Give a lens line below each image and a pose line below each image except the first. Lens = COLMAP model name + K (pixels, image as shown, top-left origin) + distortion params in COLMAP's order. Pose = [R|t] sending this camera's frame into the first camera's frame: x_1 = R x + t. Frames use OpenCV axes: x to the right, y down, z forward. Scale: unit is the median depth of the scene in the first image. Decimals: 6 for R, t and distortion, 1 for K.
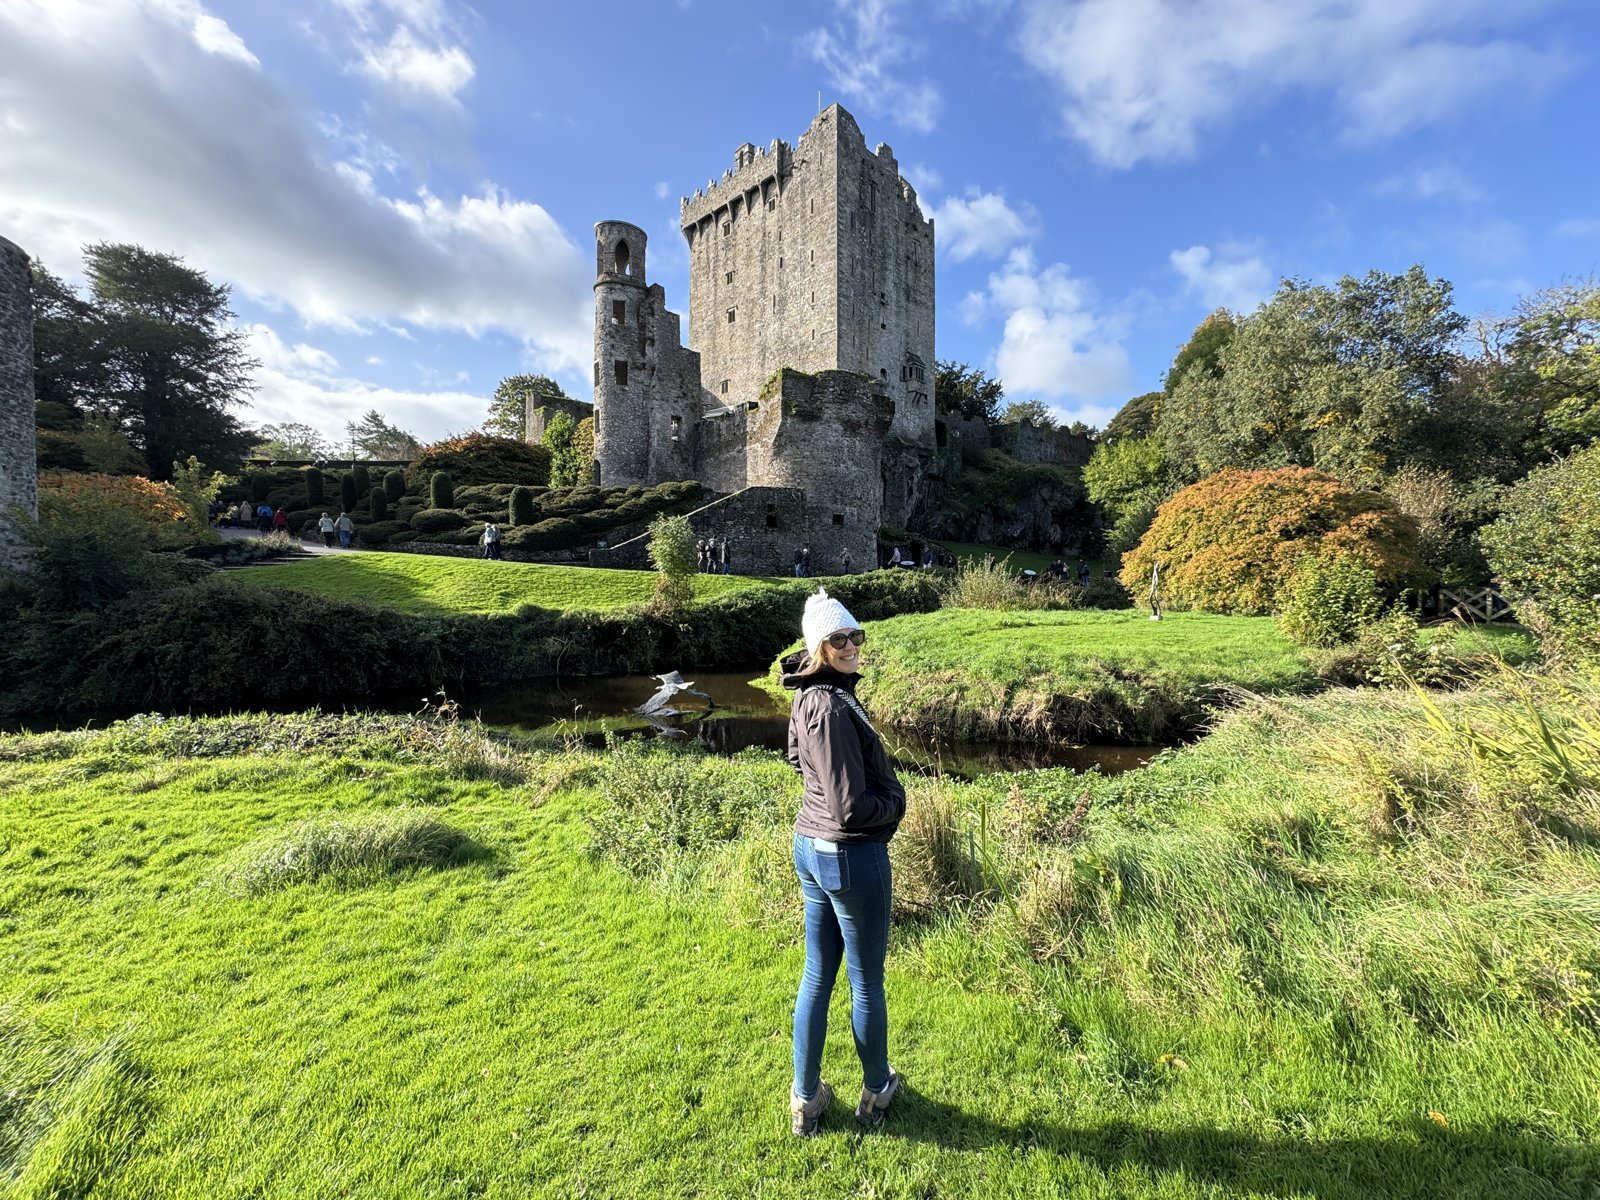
lens RADIAL K [[634.7, 0, 800.0], [0, 634.7, 600.0], [0, 0, 1]] dist [-0.001906, 0.000013]
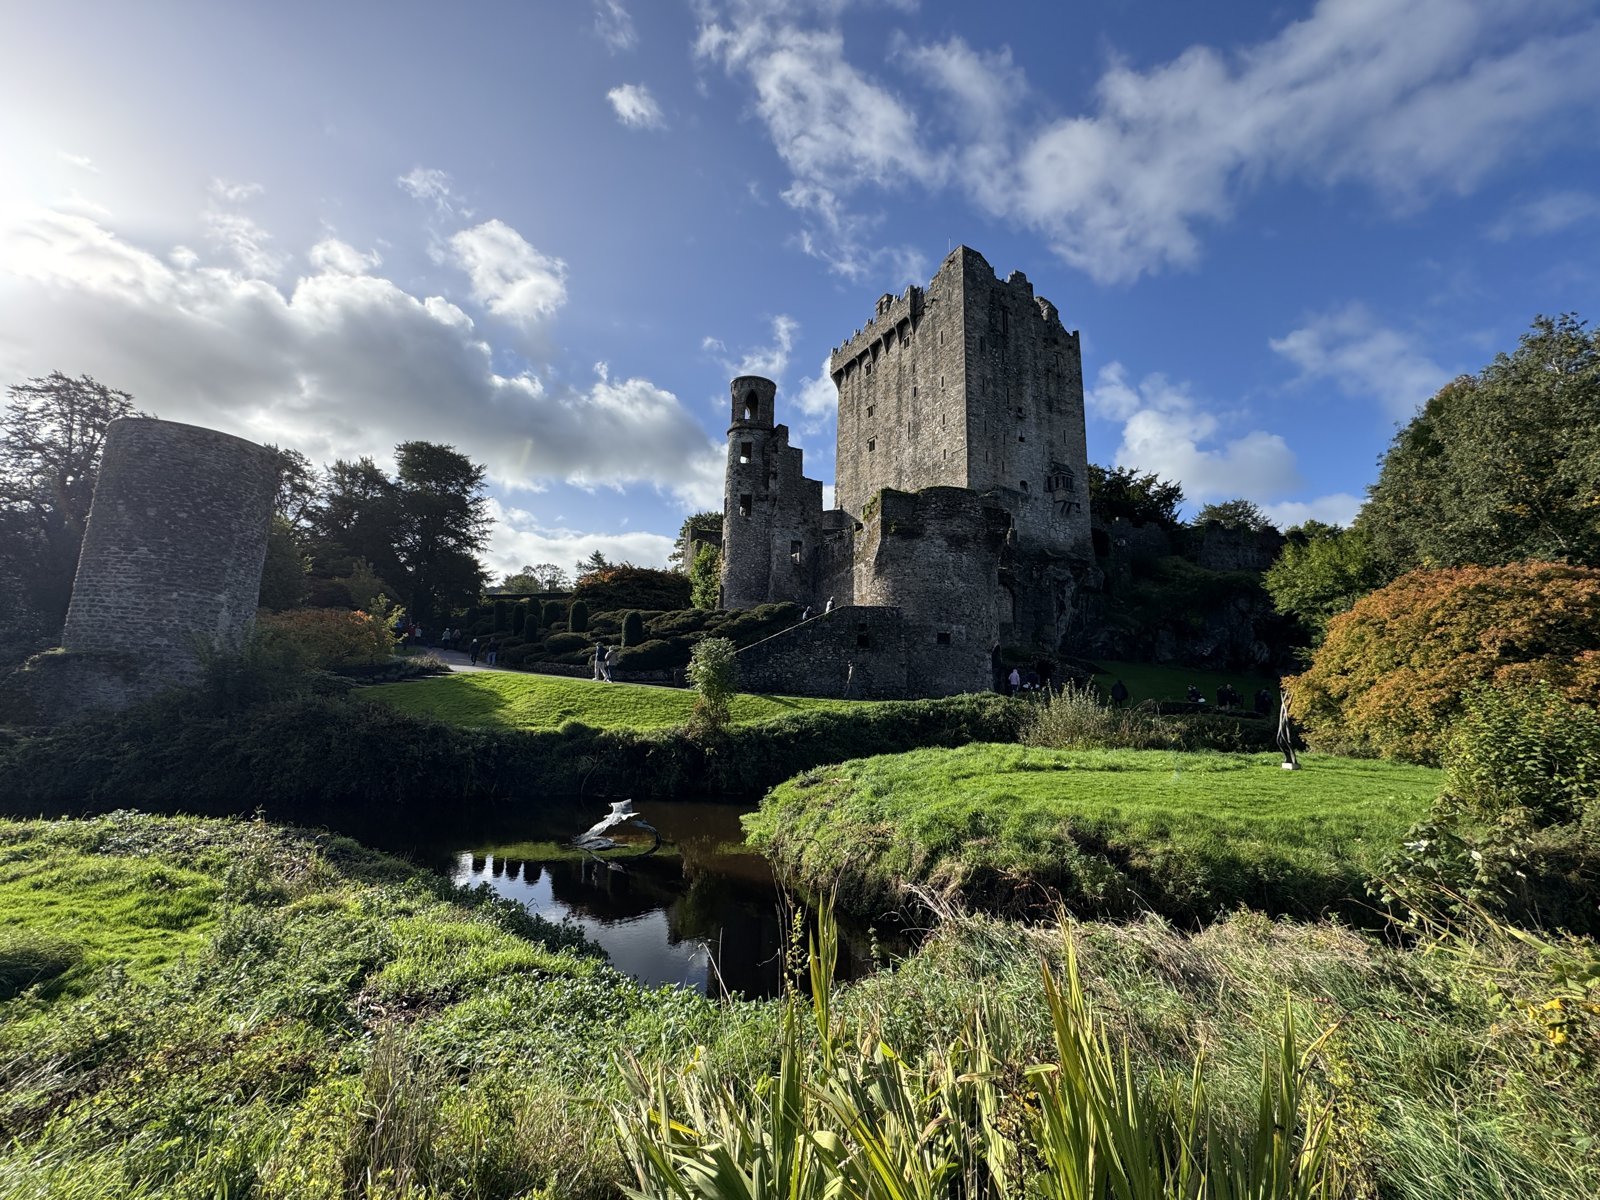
lens RADIAL K [[634.7, 0, 800.0], [0, 634.7, 600.0], [0, 0, 1]] dist [-0.001906, 0.000013]
pose [[0.951821, -0.028275, -0.305349, 0.128172], [-0.028962, 0.983001, -0.181303, -0.006364], [0.305284, 0.181412, 0.934821, 0.047540]]
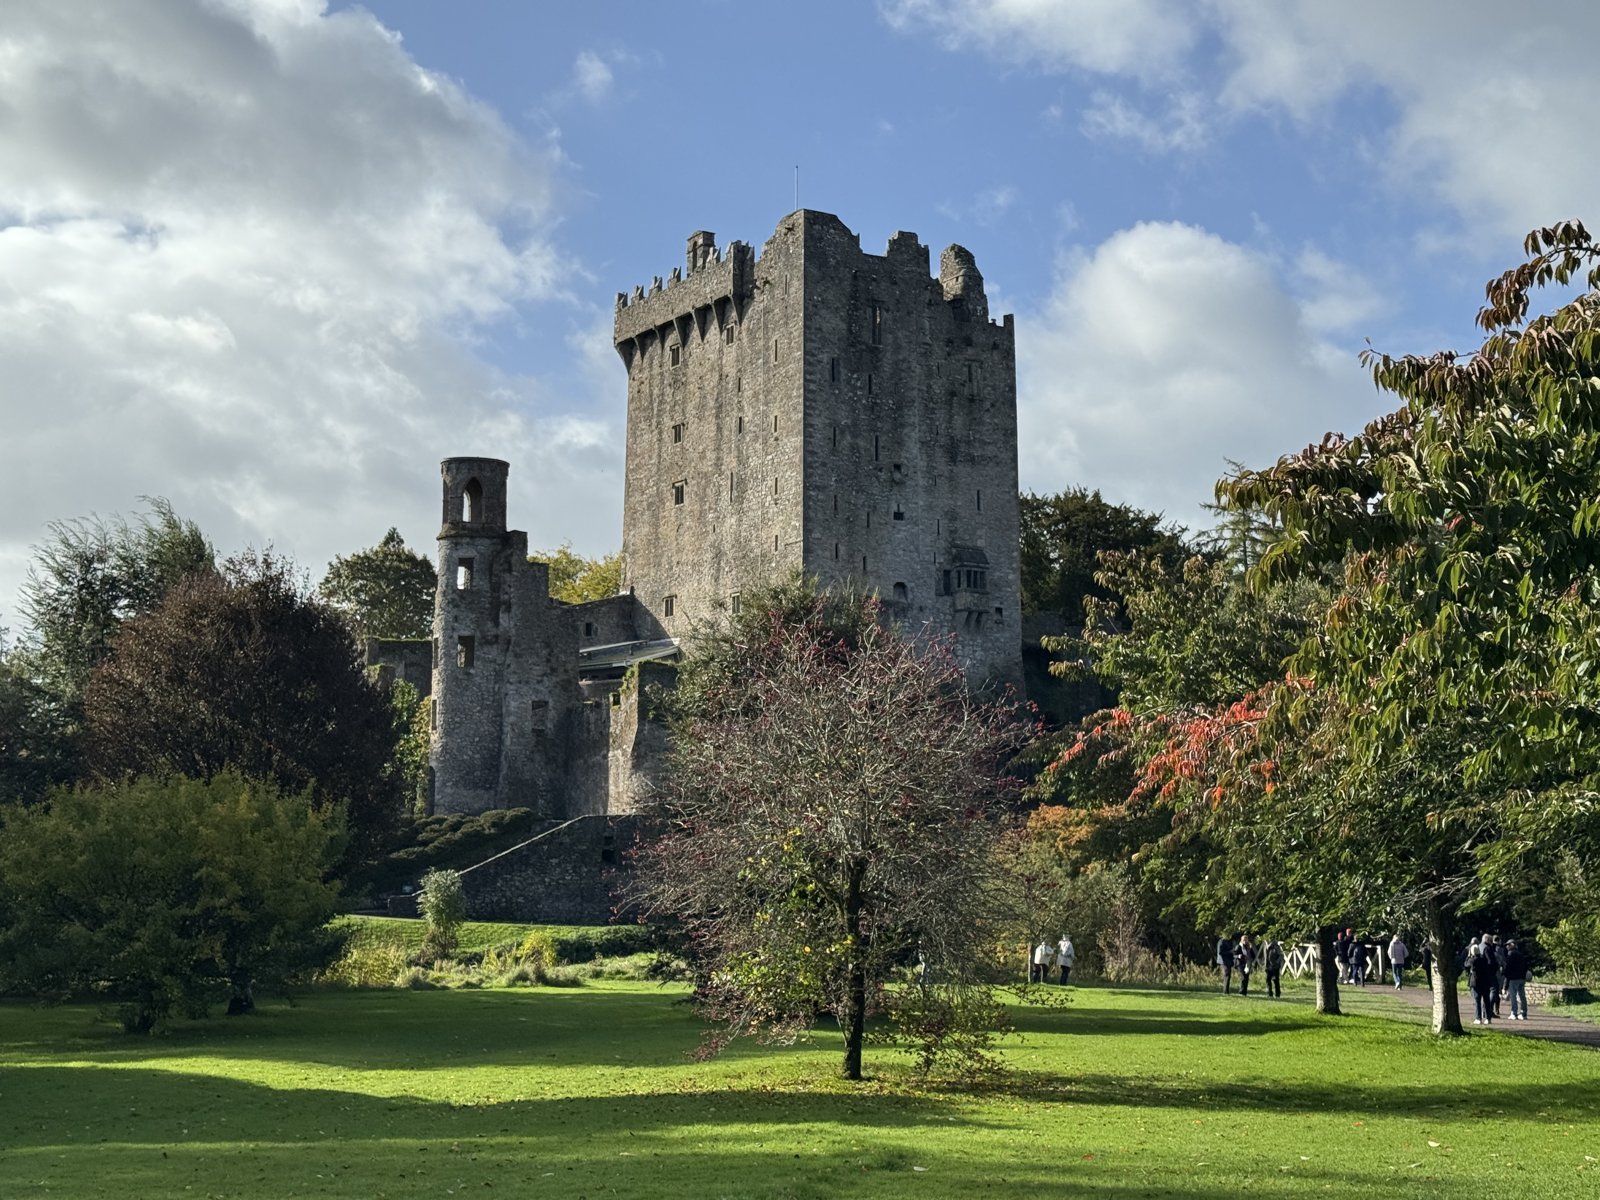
lens RADIAL K [[2209.9, 0, 800.0], [0, 2209.9, 600.0], [0, 0, 1]] dist [0.088542, -0.025052]
pose [[0.971565, -0.035057, -0.234164, 0.704872], [-0.007740, 0.983747, -0.179391, 0.048906], [0.236647, 0.176102, 0.955503, -1.395524]]
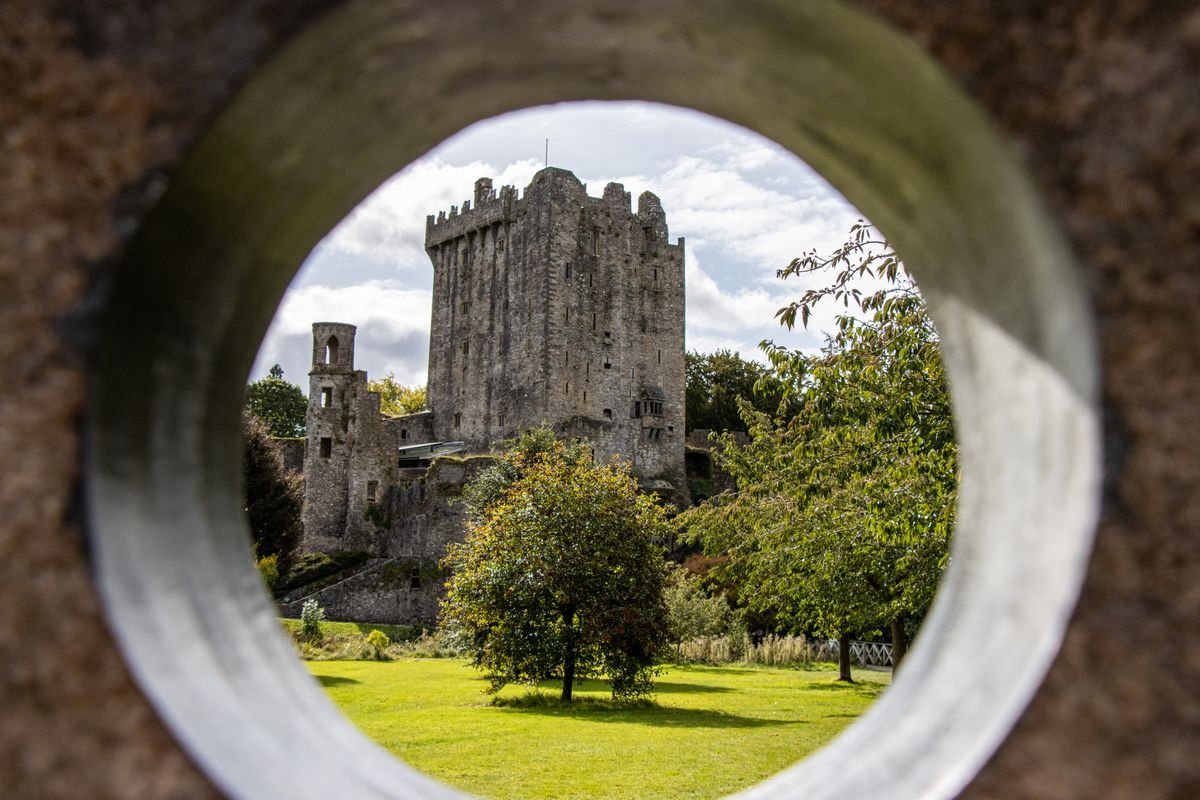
lens RADIAL K [[1524.3, 0, 600.0], [0, 1524.3, 400.0], [0, 0, 1]] dist [-0.008831, -0.001302]
pose [[0.980231, -0.013683, -0.197382, 0.749241], [-0.023911, 0.982101, -0.186829, 0.065098], [0.196405, 0.187856, 0.962359, -1.576376]]
